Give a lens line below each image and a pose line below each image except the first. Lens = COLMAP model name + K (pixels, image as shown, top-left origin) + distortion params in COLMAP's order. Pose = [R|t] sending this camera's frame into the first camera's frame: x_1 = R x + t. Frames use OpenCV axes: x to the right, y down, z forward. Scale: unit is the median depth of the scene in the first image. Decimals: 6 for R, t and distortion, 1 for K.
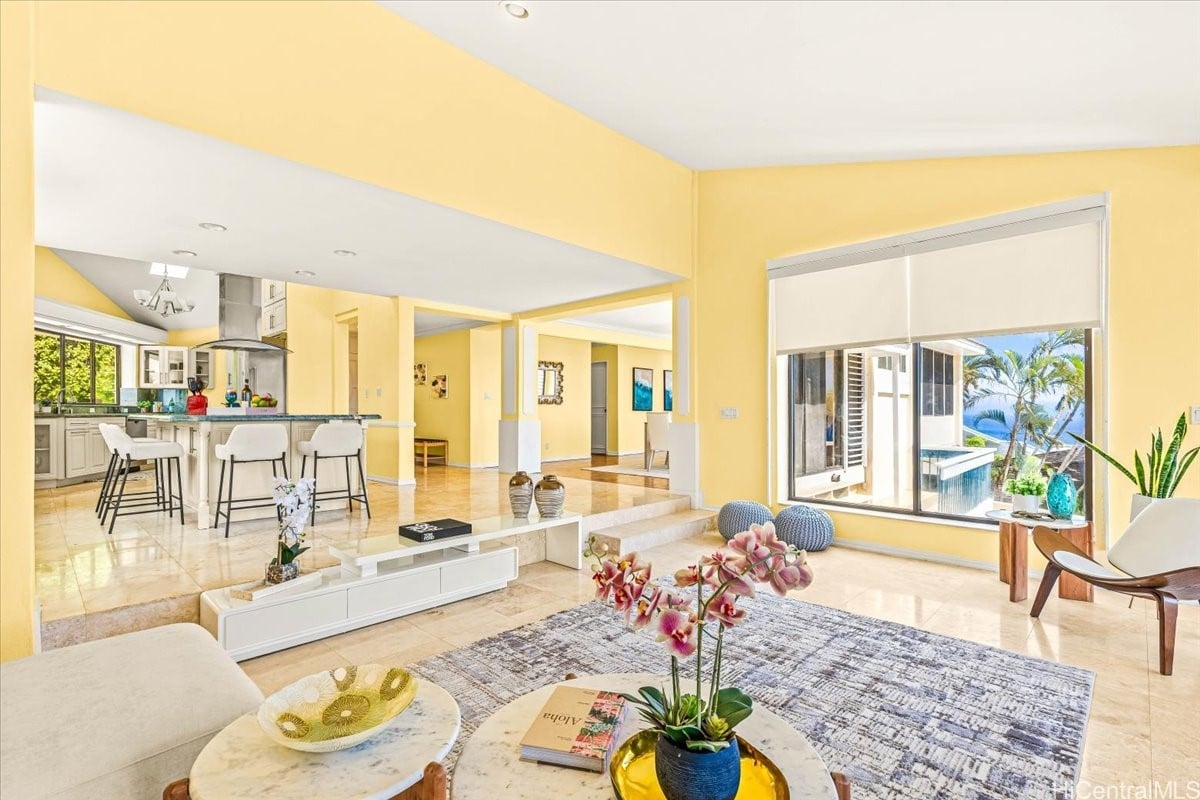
lens RADIAL K [[552.3, 0, 595.8], [0, 552.3, 404.2], [0, 0, 1]] dist [-0.000687, 0.000158]
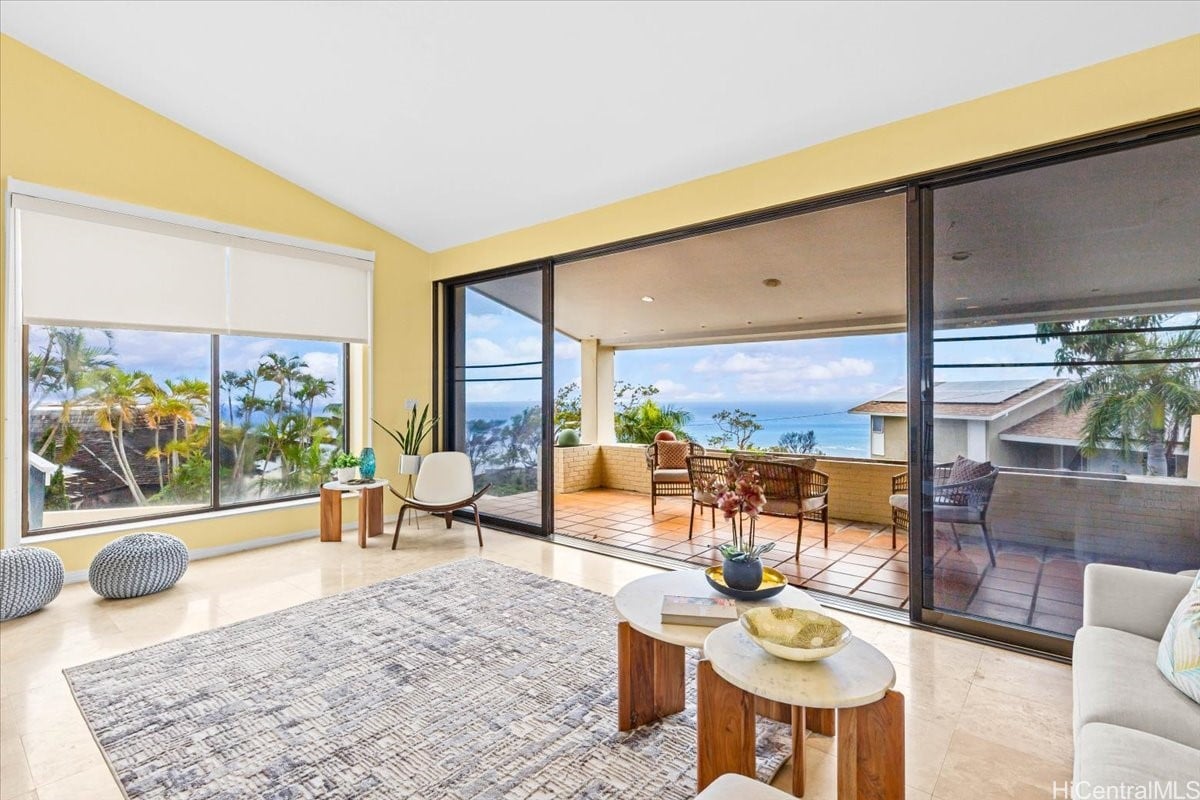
lens RADIAL K [[552.3, 0, 604.8], [0, 552.3, 397.0], [0, 0, 1]] dist [-0.000687, 0.000158]
pose [[-0.058841, -0.007352, 0.998240, -0.770306], [-0.001900, 0.999972, 0.007252, -0.013739], [-0.998266, -0.001470, -0.058853, 0.673813]]
